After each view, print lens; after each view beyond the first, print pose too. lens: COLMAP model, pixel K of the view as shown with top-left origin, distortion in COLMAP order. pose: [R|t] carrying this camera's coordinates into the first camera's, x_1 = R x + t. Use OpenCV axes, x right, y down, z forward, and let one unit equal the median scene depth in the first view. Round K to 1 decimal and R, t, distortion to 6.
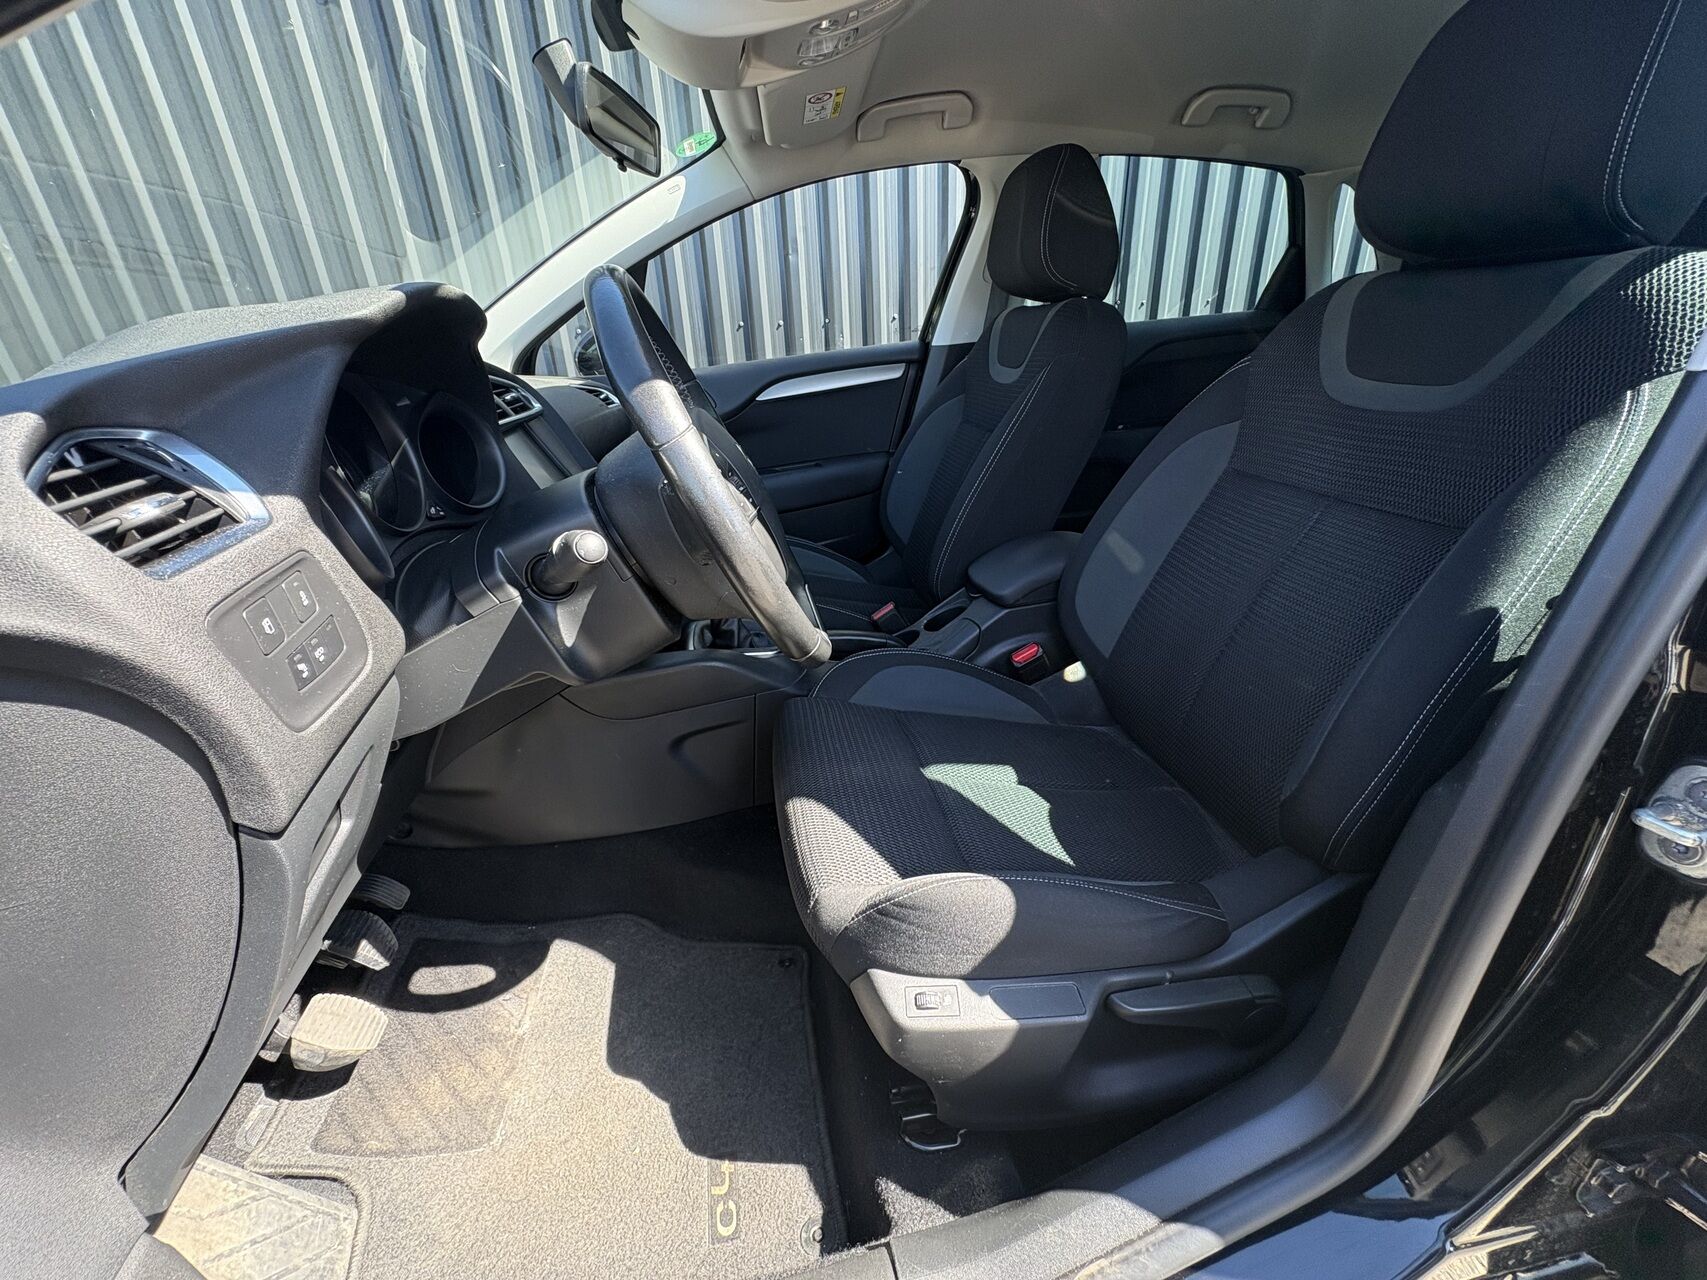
lens RADIAL K [[676.5, 0, 853.5], [0, 676.5, 640.0], [0, 0, 1]] dist [-0.003642, -0.000251]
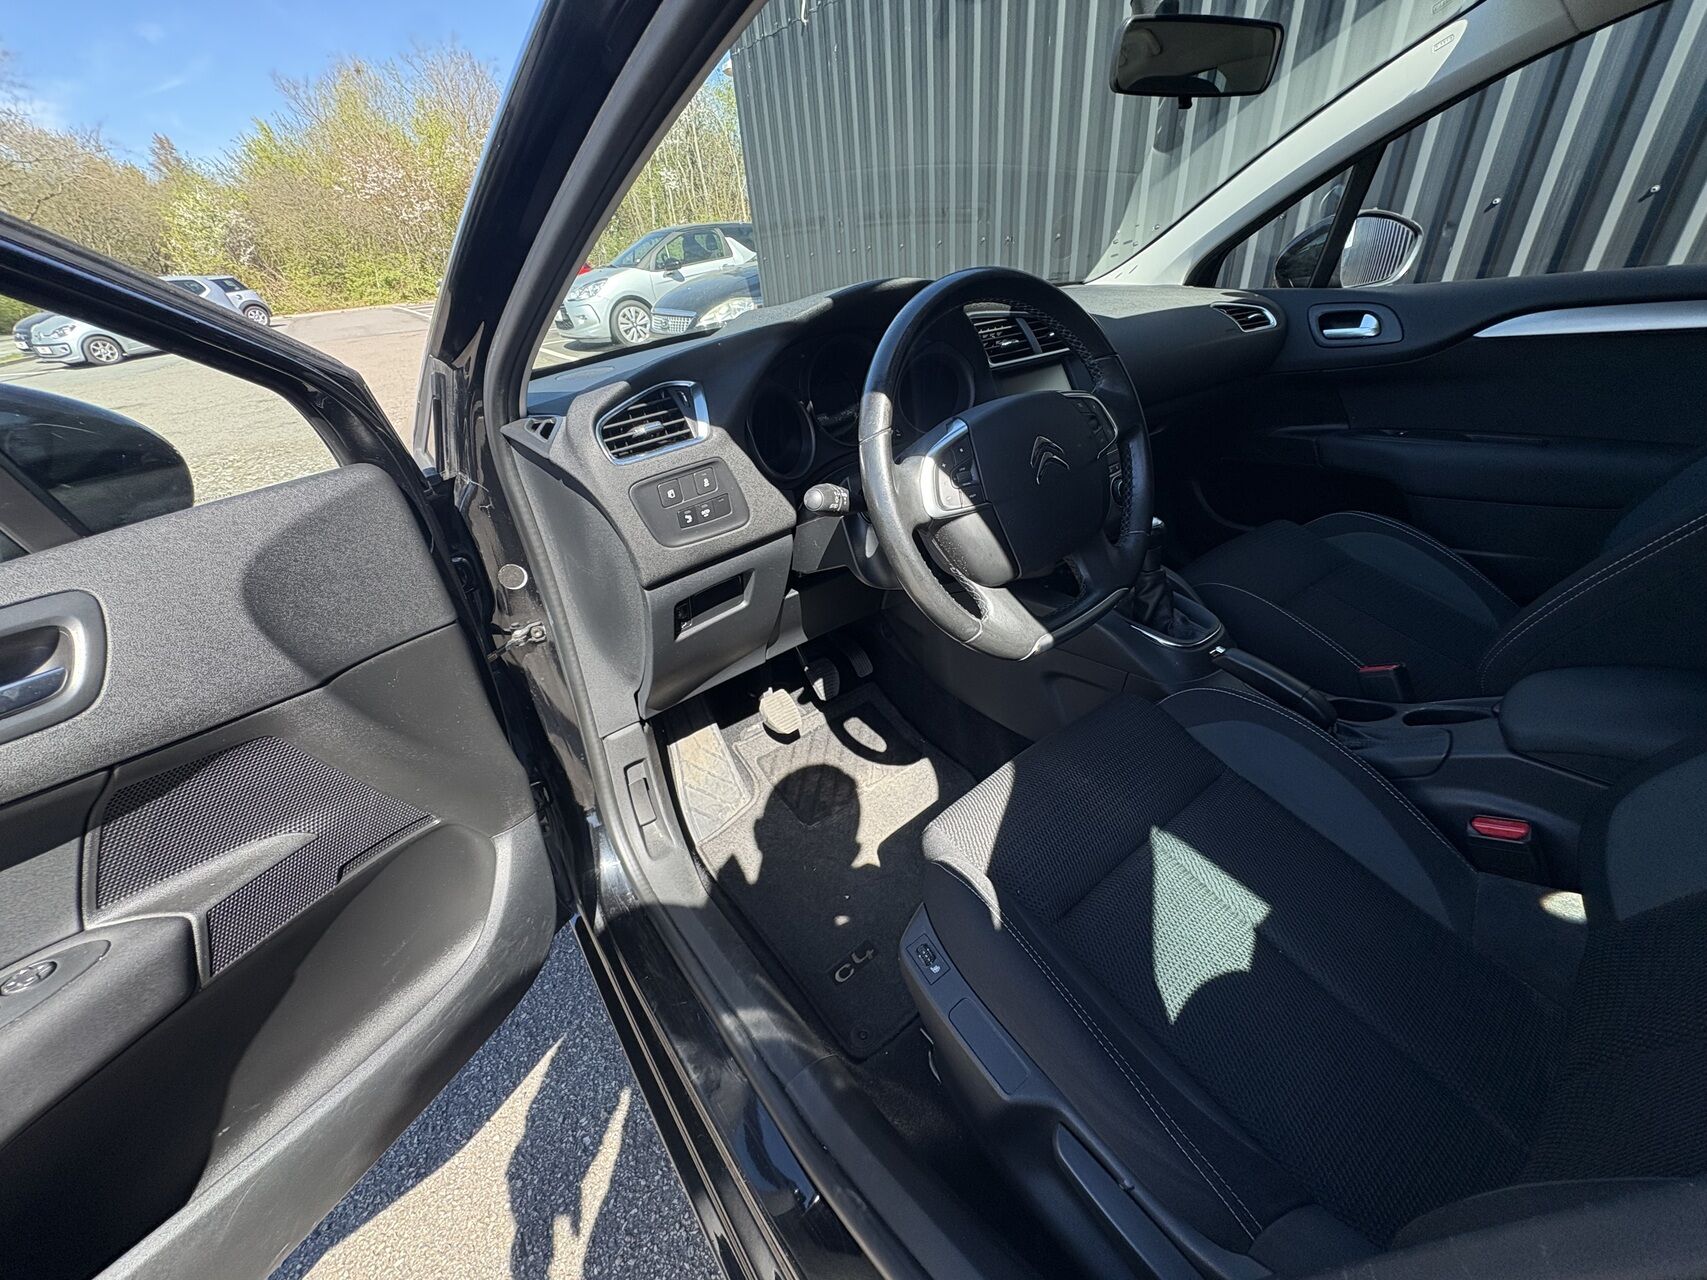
lens RADIAL K [[677.8, 0, 858.6], [0, 677.8, 643.7], [0, 0, 1]] dist [-0.001925, -0.000627]
pose [[0.458750, 0.462410, -0.758766, 0.467612], [-0.311523, 0.883421, 0.350031, -0.207917], [0.832167, 0.075797, 0.549321, 0.153661]]
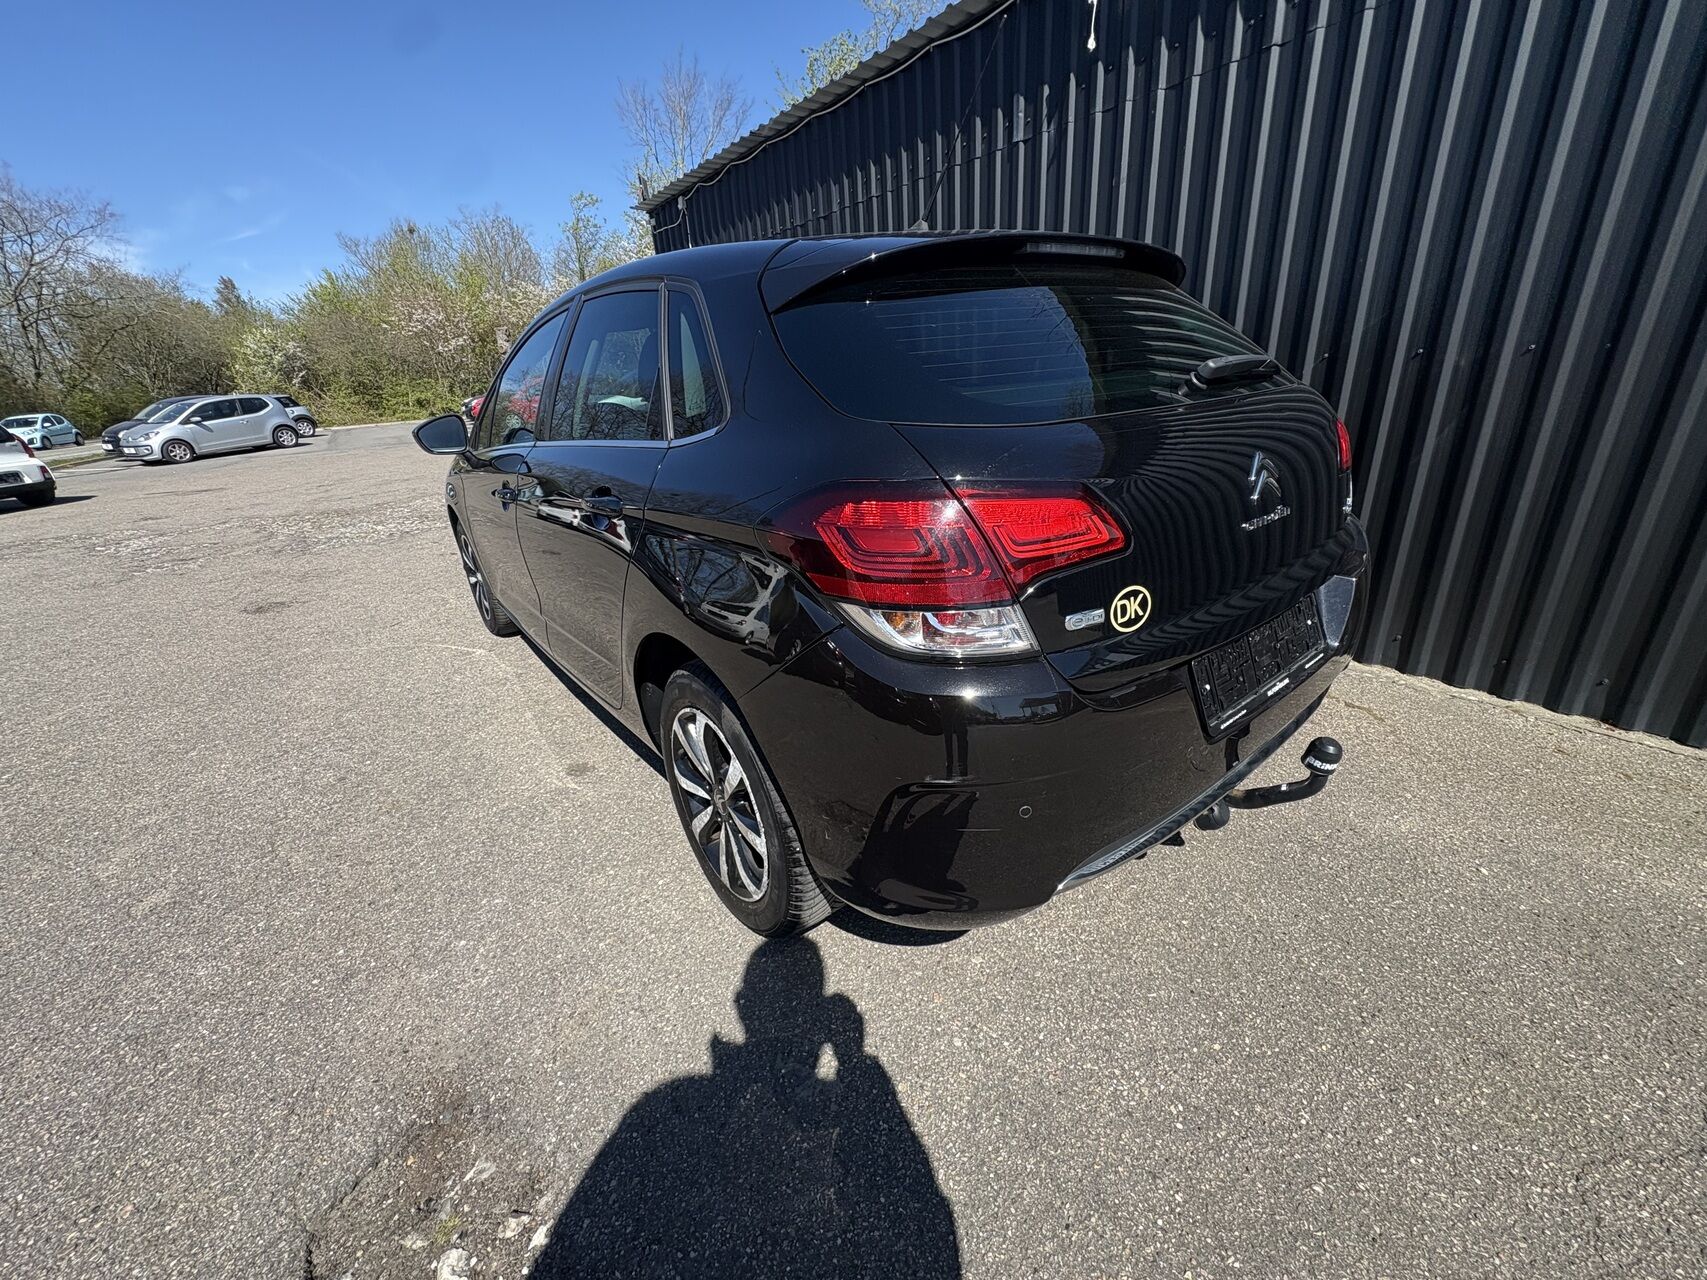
lens RADIAL K [[677.8, 0, 858.6], [0, 677.8, 643.7], [0, 0, 1]] dist [-0.001925, -0.000627]
pose [[0.461194, 0.343977, -0.817912, 3.426597], [-0.322058, 0.923830, 0.206923, -0.317037], [0.826788, 0.167984, 0.536846, 0.087564]]
